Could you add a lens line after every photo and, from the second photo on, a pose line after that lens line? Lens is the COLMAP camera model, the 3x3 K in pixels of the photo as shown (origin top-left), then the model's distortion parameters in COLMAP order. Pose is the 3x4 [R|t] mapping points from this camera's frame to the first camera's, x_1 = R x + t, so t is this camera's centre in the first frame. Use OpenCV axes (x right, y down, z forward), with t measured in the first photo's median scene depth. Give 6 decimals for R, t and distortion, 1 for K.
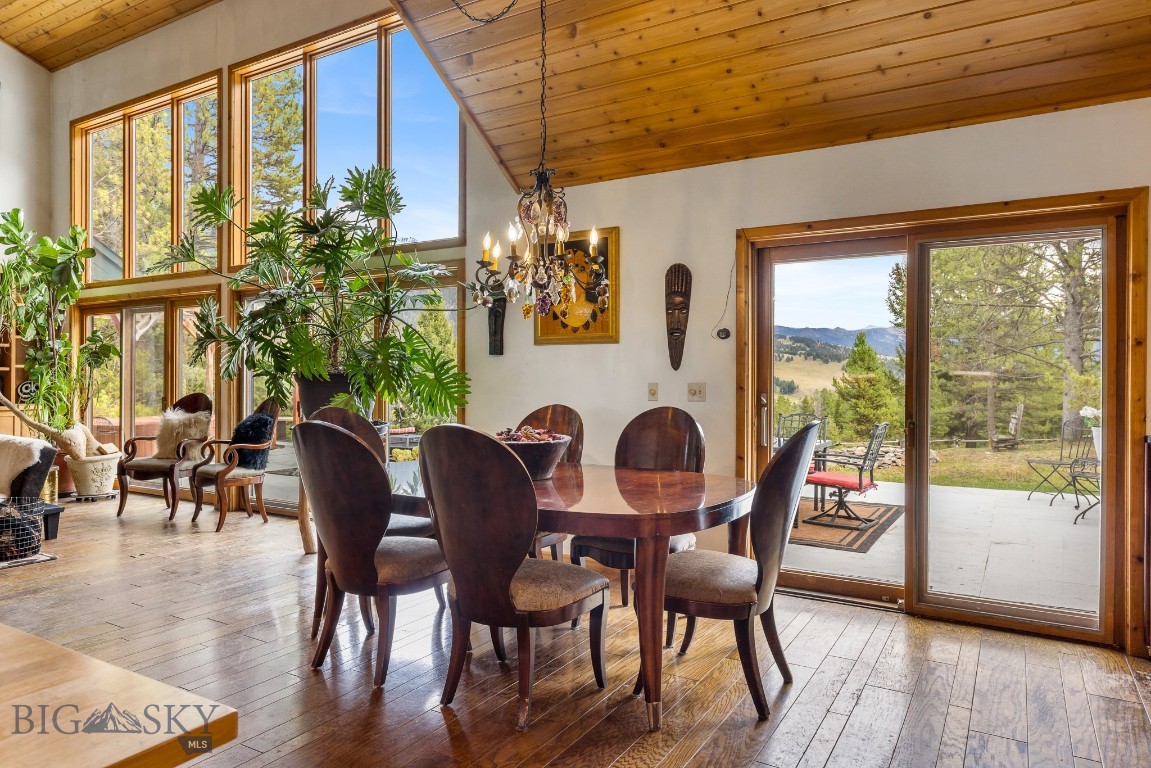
lens RADIAL K [[740.0, 0, 567.4], [0, 740.0, 378.0], [0, 0, 1]] dist [0.006053, 0.001099]
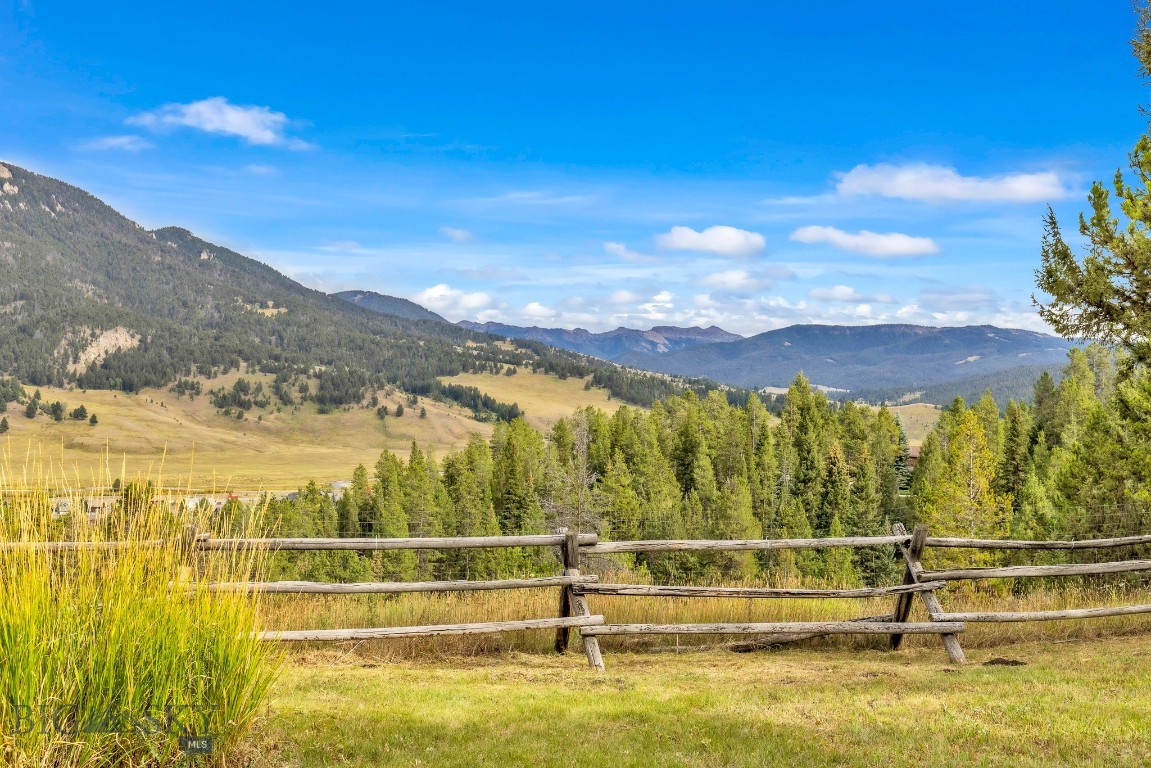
lens RADIAL K [[1143.4, 0, 581.7], [0, 1143.4, 384.3], [0, 0, 1]] dist [0.111452, 0.000000]
pose [[0.936186, 0.021386, 0.350853, -0.889965], [-0.017378, 0.999743, -0.014569, -0.000247], [-0.351074, 0.007542, 0.936317, 0.073960]]
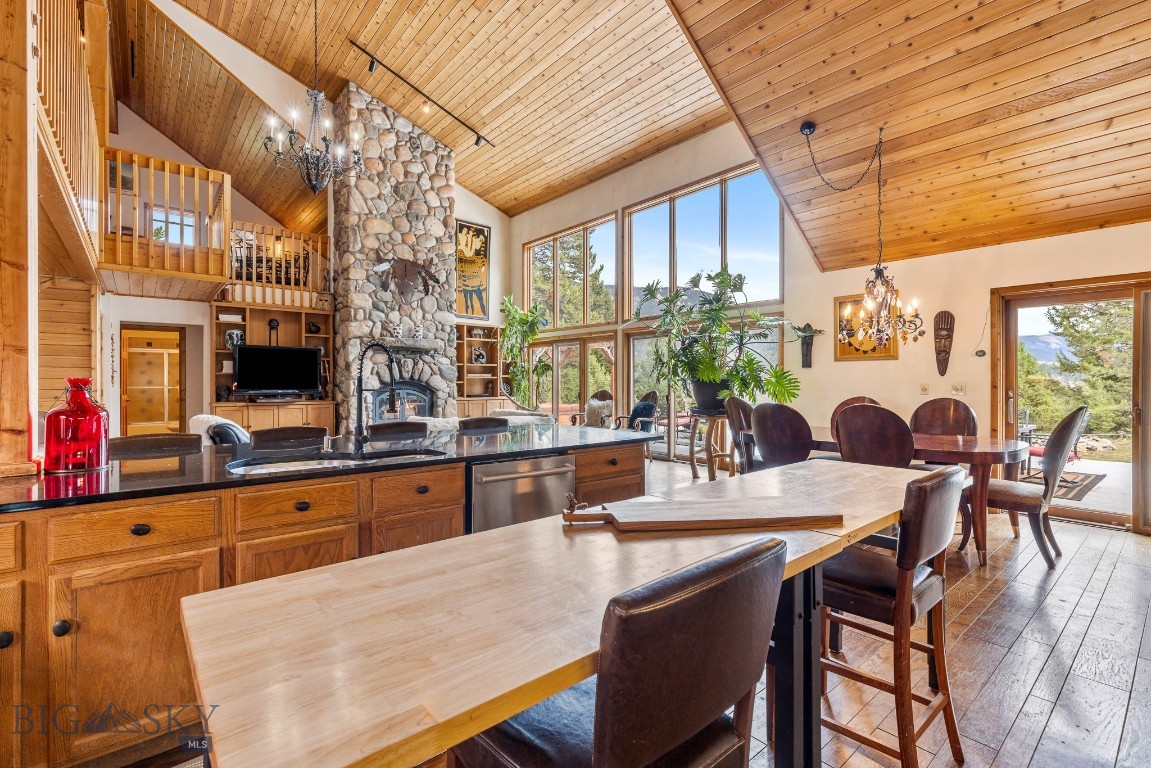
lens RADIAL K [[518.0, 0, 572.6], [0, 518.0, 381.6], [0, 0, 1]] dist [0.009545, -0.000511]
pose [[0.947897, -0.003879, -0.318552, -0.226487], [0.004023, 0.999992, -0.000205, -0.001049], [0.318550, -0.001087, 0.947905, -0.303978]]
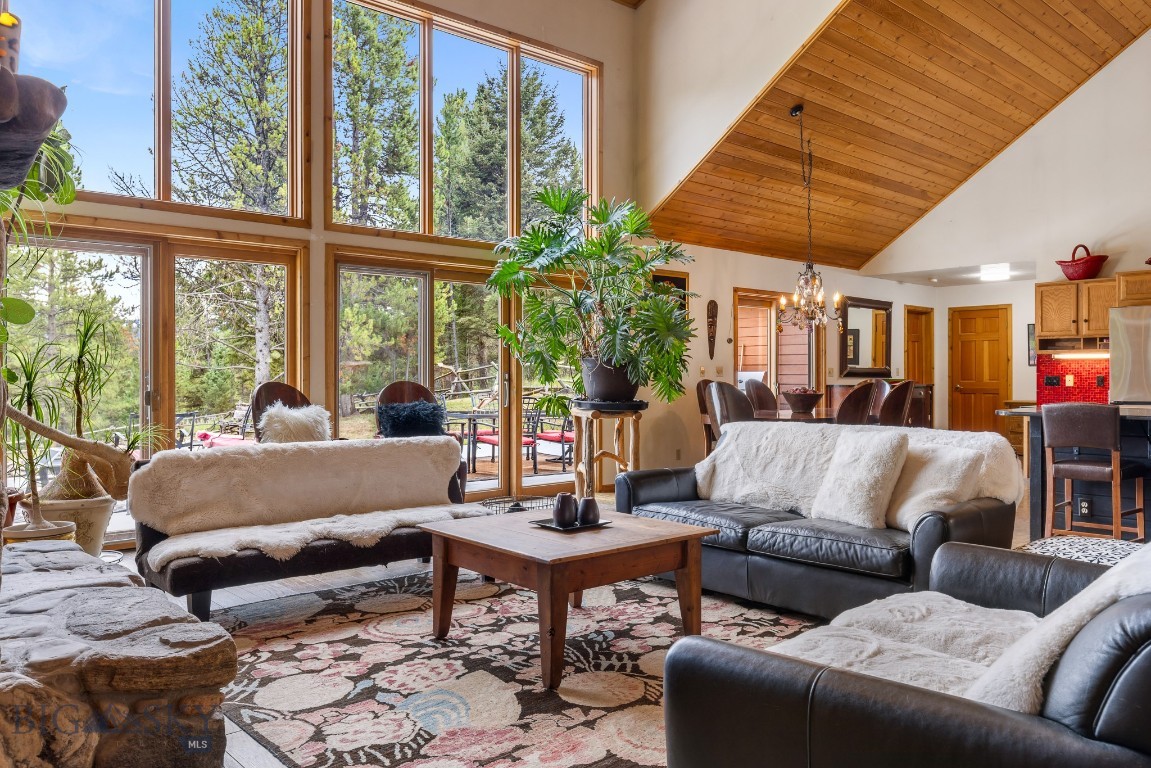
lens RADIAL K [[844.5, 0, 578.0], [0, 844.5, 375.6], [0, 0, 1]] dist [0.004762, 0.001531]
pose [[0.278107, -0.008347, 0.960514, -1.659049], [0.002028, 0.999965, 0.008102, 0.011124], [-0.960548, -0.000306, 0.278114, 0.639772]]
